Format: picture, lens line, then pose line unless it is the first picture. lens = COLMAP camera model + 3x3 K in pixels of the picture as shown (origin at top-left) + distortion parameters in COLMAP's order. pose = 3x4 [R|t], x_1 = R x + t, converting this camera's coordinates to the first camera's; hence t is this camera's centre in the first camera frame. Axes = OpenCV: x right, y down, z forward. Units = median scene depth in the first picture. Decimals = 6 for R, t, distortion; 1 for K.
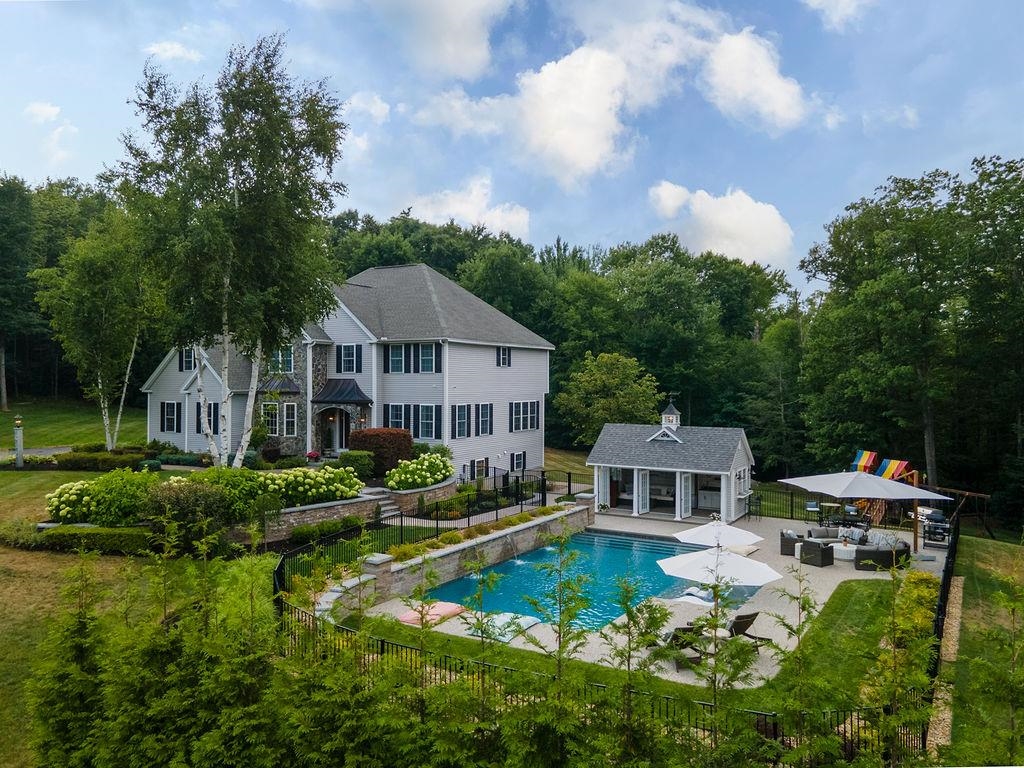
lens RADIAL K [[756.5, 0, 512.0], [0, 756.5, 384.0], [0, 0, 1]] dist [0.043238, -0.001613]
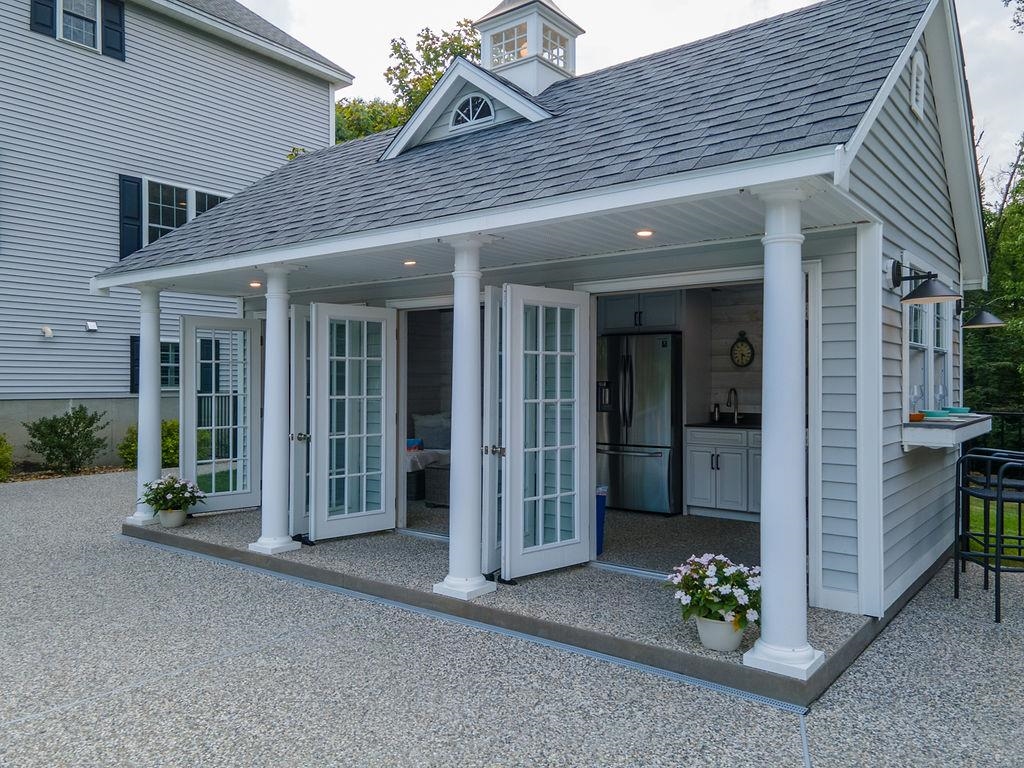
lens RADIAL K [[756.5, 0, 512.0], [0, 756.5, 384.0], [0, 0, 1]] dist [0.043238, -0.001613]
pose [[0.991521, -0.003043, -0.129912, 0.217973], [0.002315, 0.999981, -0.005755, 0.124456], [0.129927, 0.005406, 0.991509, 0.762292]]
